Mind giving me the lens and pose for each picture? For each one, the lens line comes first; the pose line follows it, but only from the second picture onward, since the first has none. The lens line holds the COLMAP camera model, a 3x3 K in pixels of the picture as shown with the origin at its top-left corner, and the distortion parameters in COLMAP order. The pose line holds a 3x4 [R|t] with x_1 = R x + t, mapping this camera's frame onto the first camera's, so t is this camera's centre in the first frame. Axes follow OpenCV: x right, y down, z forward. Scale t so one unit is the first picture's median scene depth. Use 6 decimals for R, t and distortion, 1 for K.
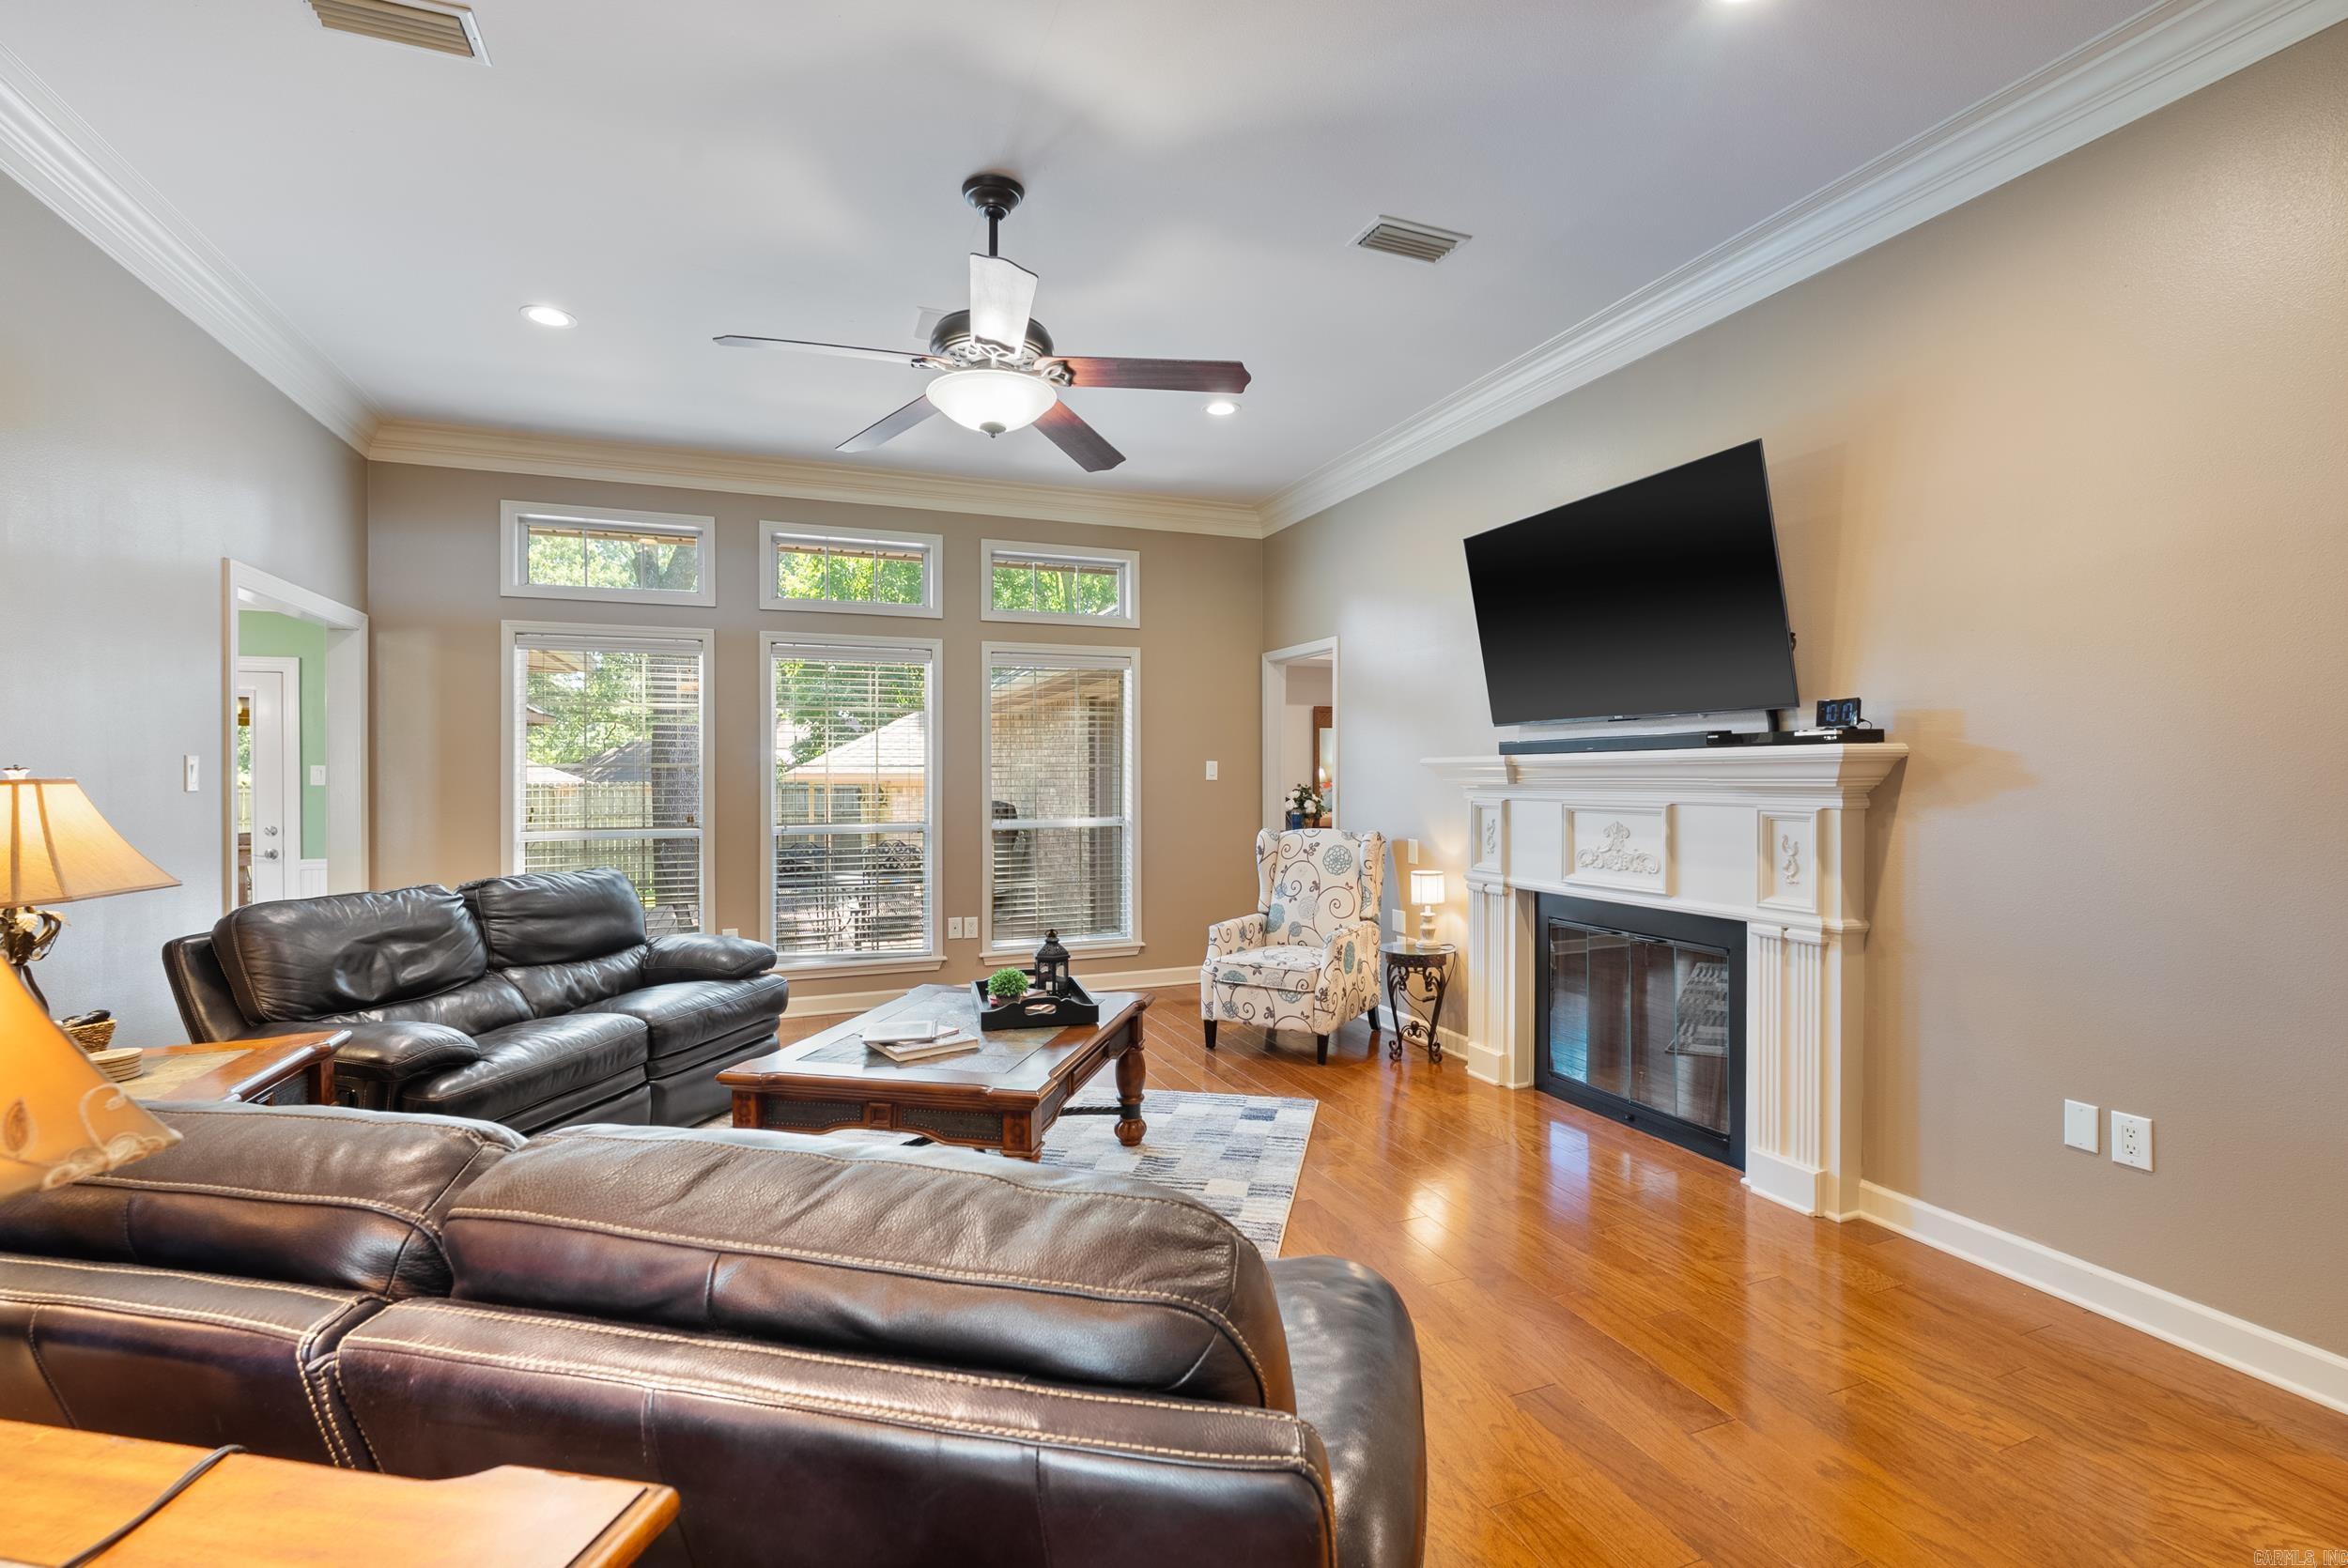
lens RADIAL K [[1043.8, 0, 1168.7], [0, 1043.8, 777.1], [0, 0, 1]] dist [-0.002431, 0.000021]
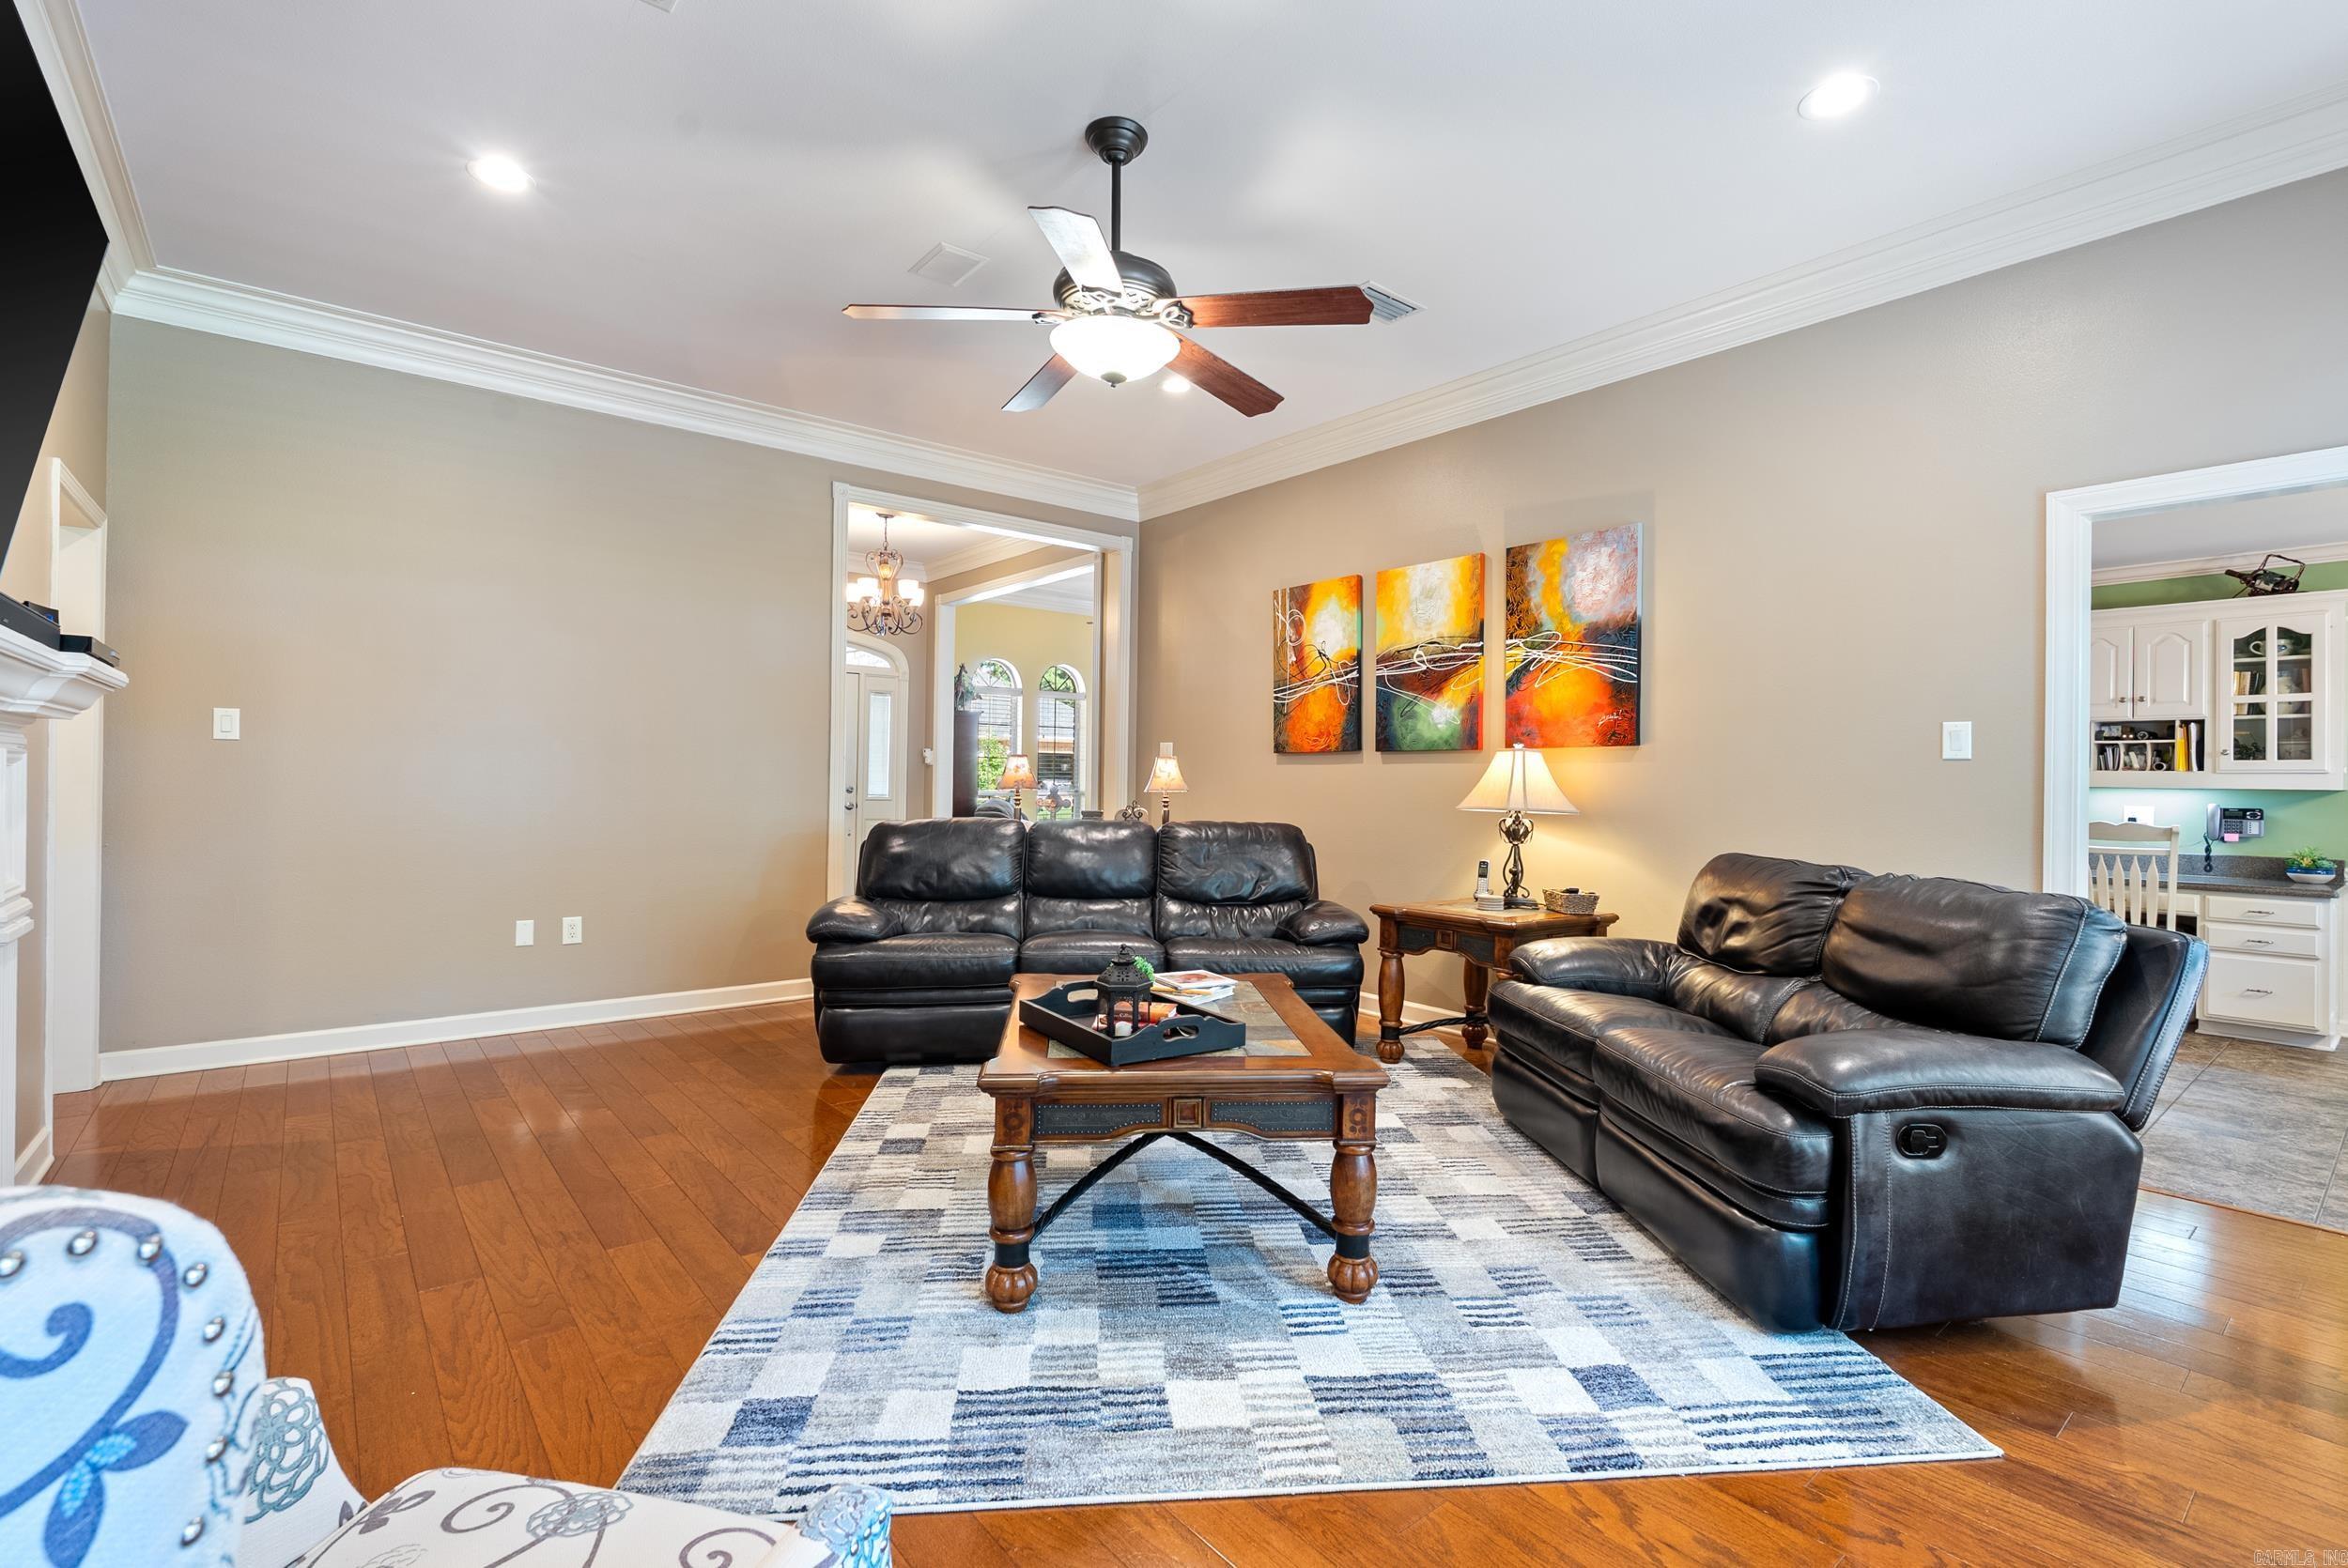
lens RADIAL K [[1043.8, 0, 1168.7], [0, 1043.8, 777.1], [0, 0, 1]] dist [-0.002431, 0.000021]
pose [[-0.949211, -0.015069, -0.314278, 0.052494], [-0.014454, 0.999886, -0.004287, 0.032773], [0.314307, 0.000473, -0.949321, 1.235856]]
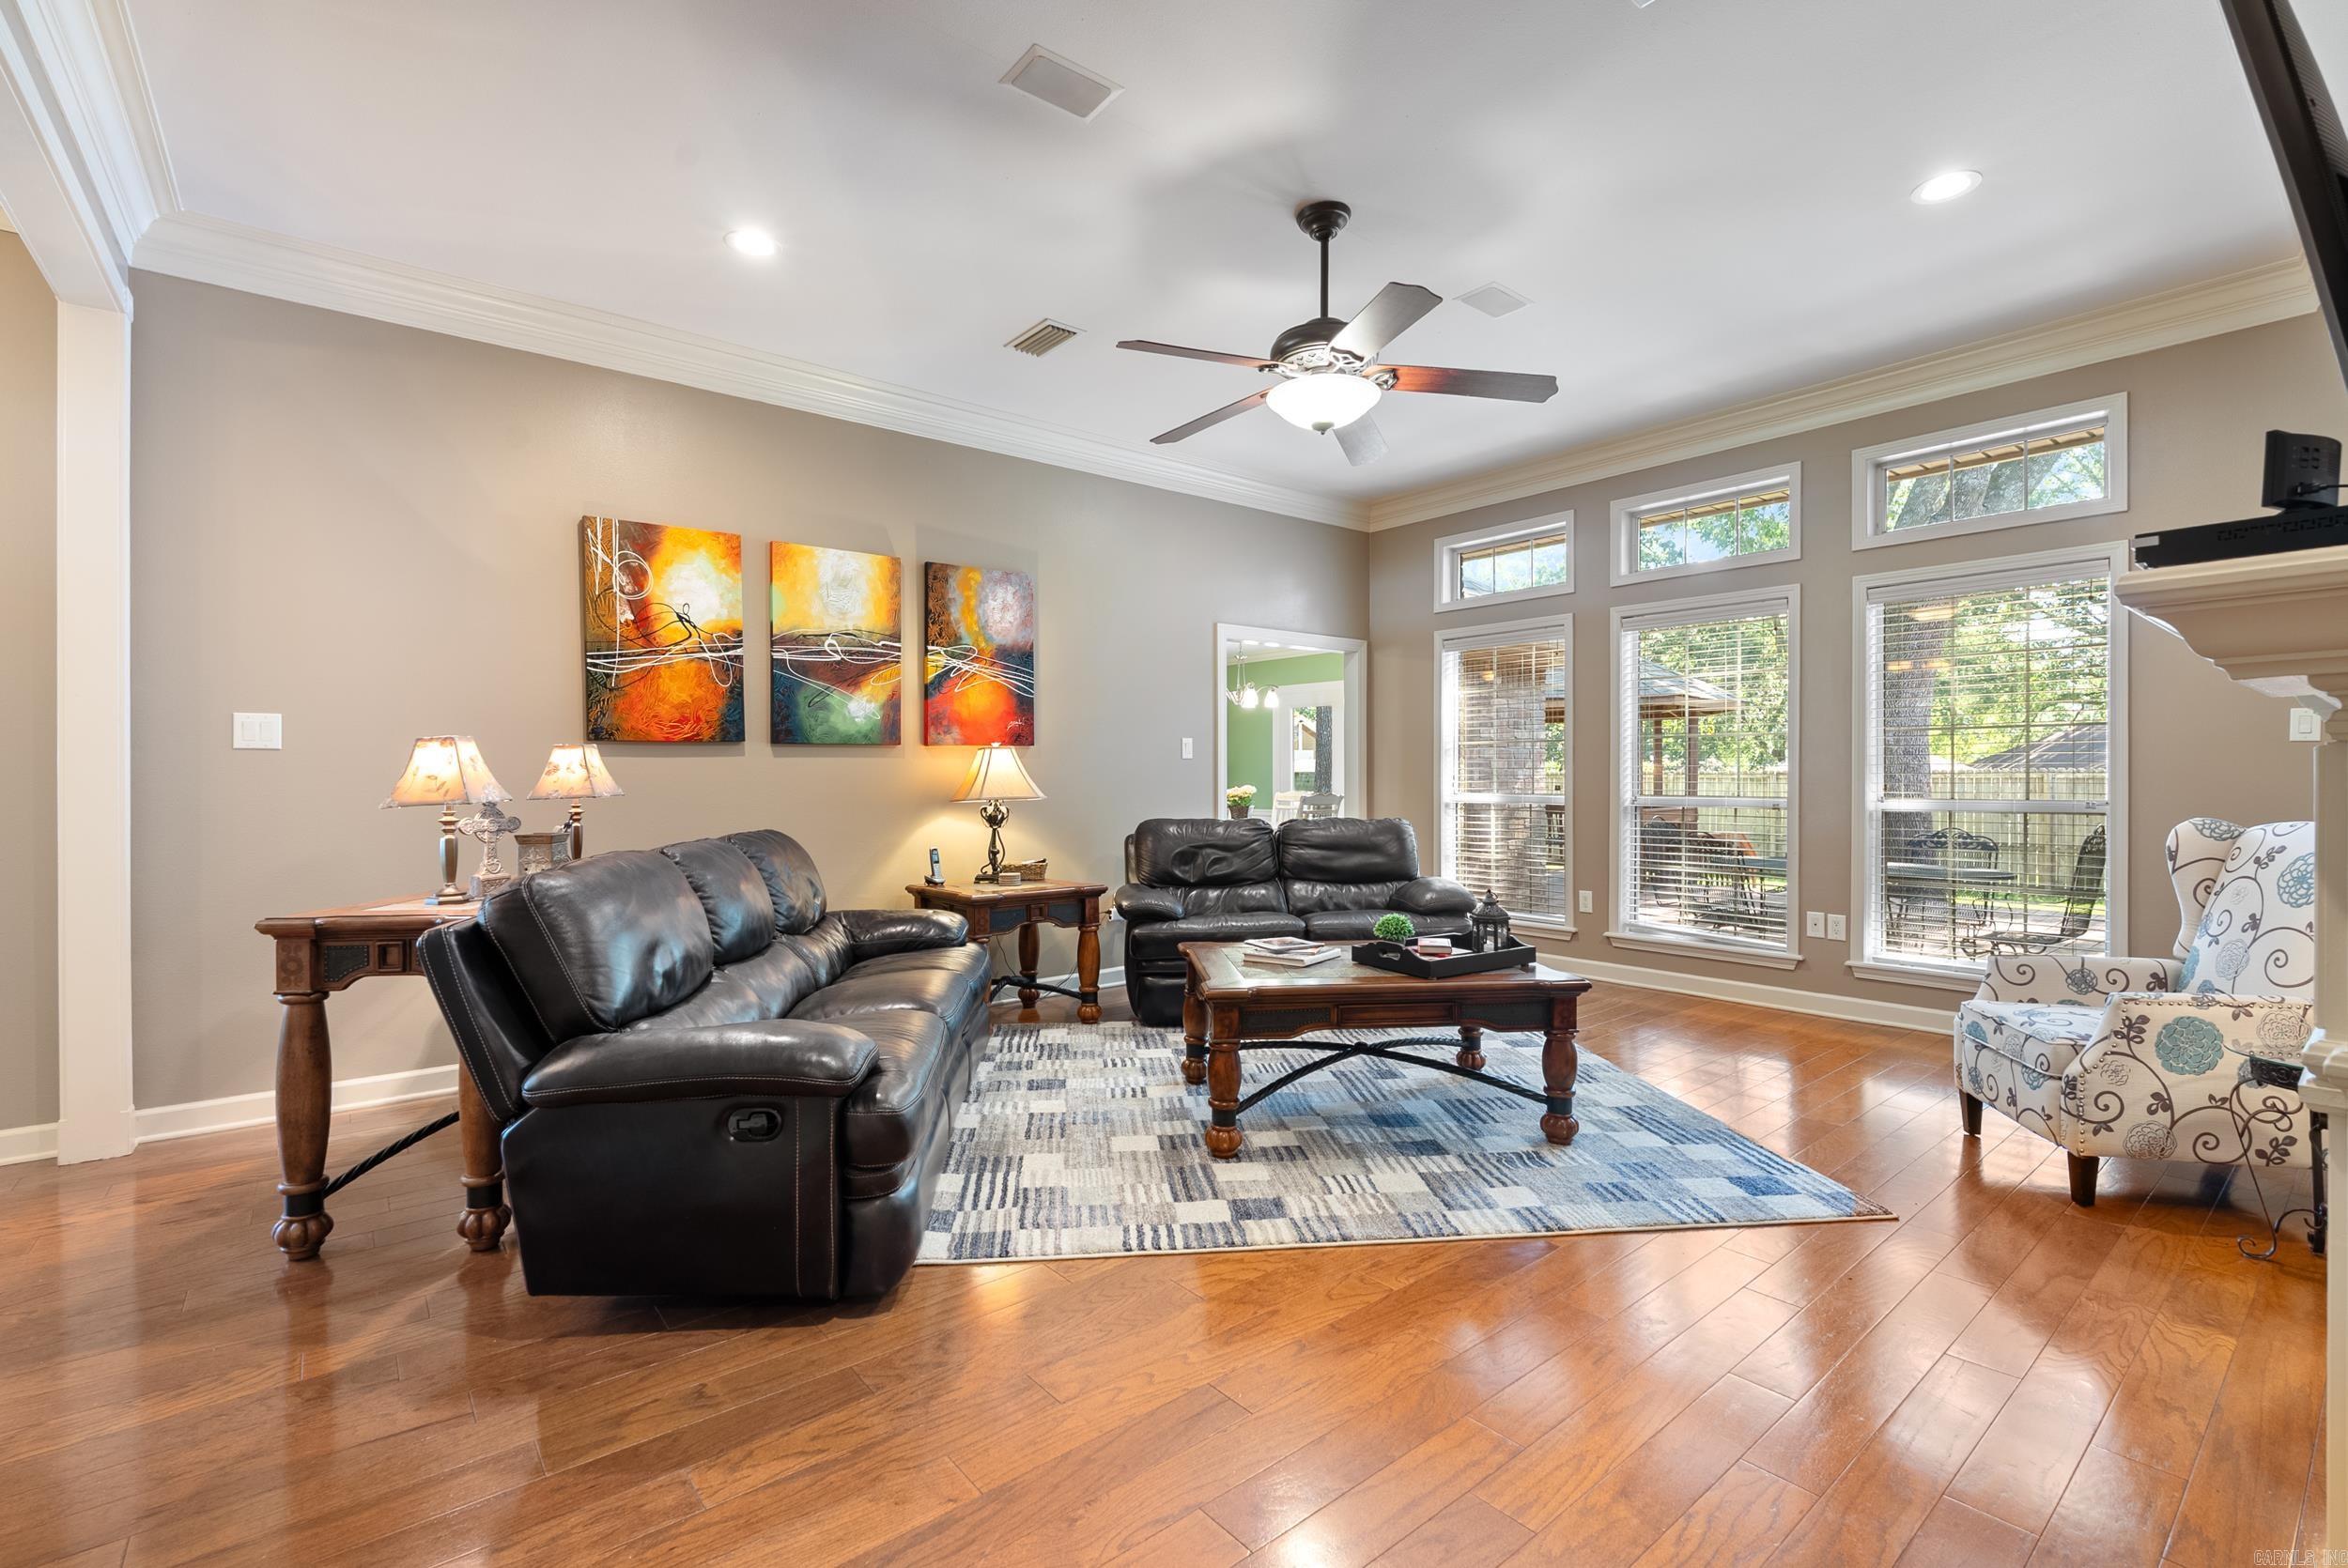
lens RADIAL K [[1043.8, 0, 1168.7], [0, 1043.8, 777.1], [0, 0, 1]] dist [-0.002431, 0.000021]
pose [[0.301314, 0.004879, -0.953512, 0.544891], [0.002396, 0.999980, 0.005874, 0.024656], [0.953522, -0.004055, 0.301297, 0.314878]]
